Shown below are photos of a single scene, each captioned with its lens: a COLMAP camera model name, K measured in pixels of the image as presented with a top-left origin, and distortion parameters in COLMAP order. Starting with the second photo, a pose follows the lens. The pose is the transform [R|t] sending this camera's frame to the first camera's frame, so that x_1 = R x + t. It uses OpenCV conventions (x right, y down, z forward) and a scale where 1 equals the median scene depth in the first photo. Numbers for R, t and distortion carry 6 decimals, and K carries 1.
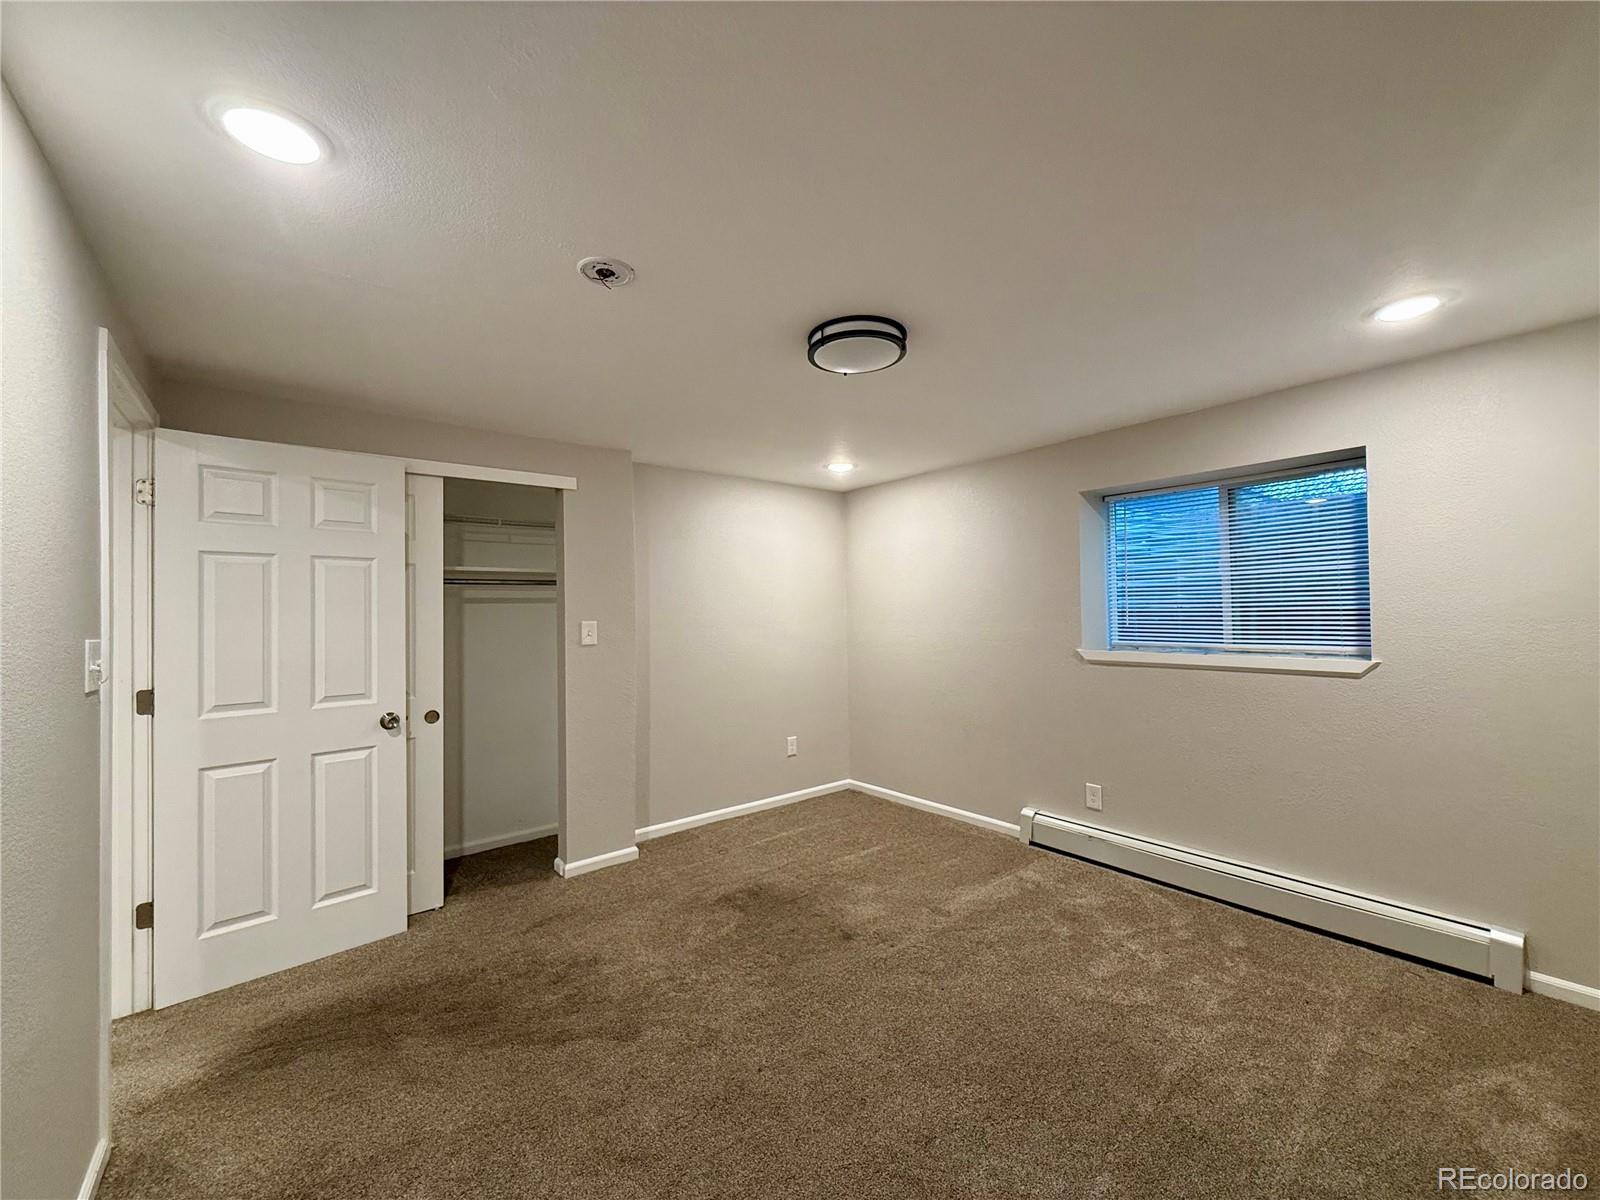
lens RADIAL K [[639.5, 0, 805.1], [0, 639.5, 602.4], [0, 0, 1]] dist [0.001579, -0.000006]
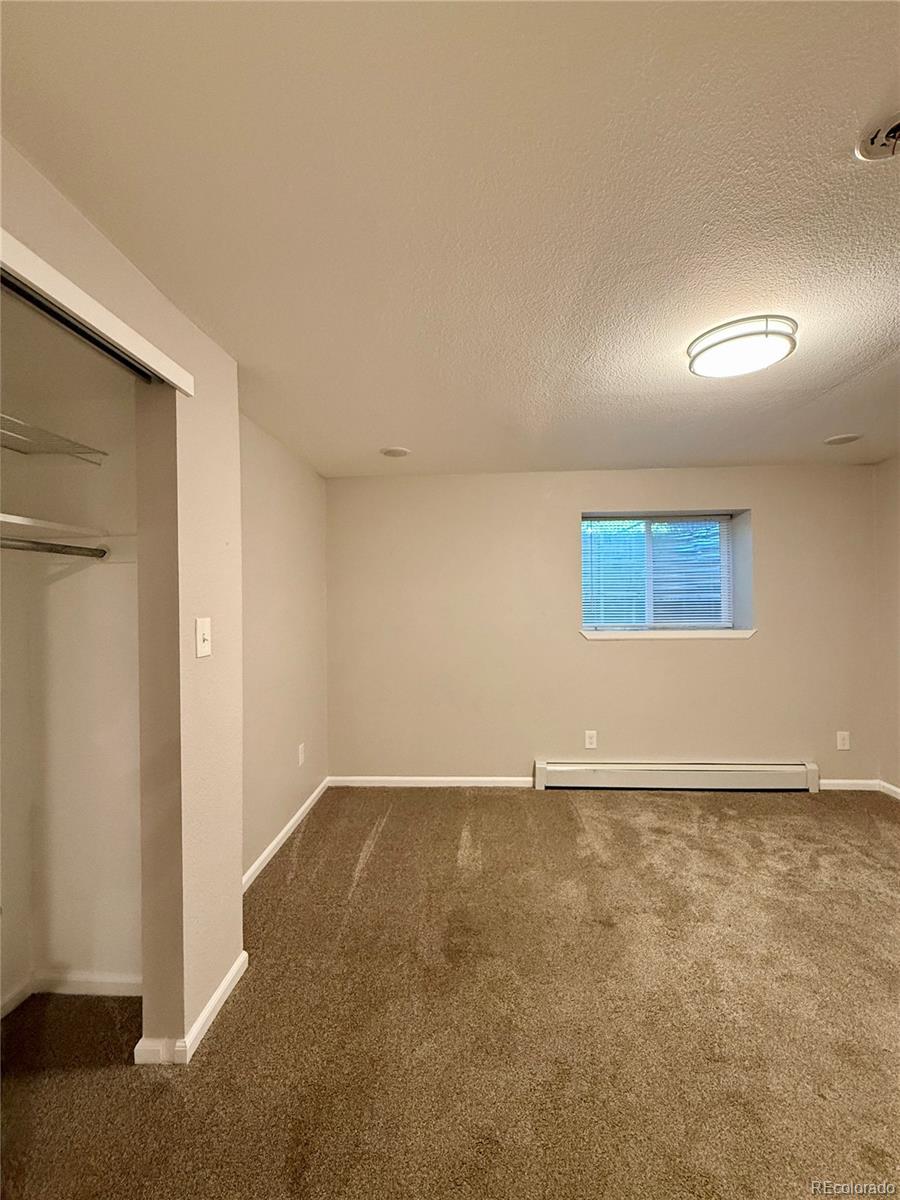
lens RADIAL K [[479.6, 0, 451.9], [0, 479.6, 596.5], [0, 0, 1]] dist [0.001579, -0.000006]
pose [[0.702800, 0.013160, 0.711266, -0.503568], [0.008551, 0.999600, -0.026945, 0.023477], [-0.711336, 0.025019, 0.702407, 0.501648]]
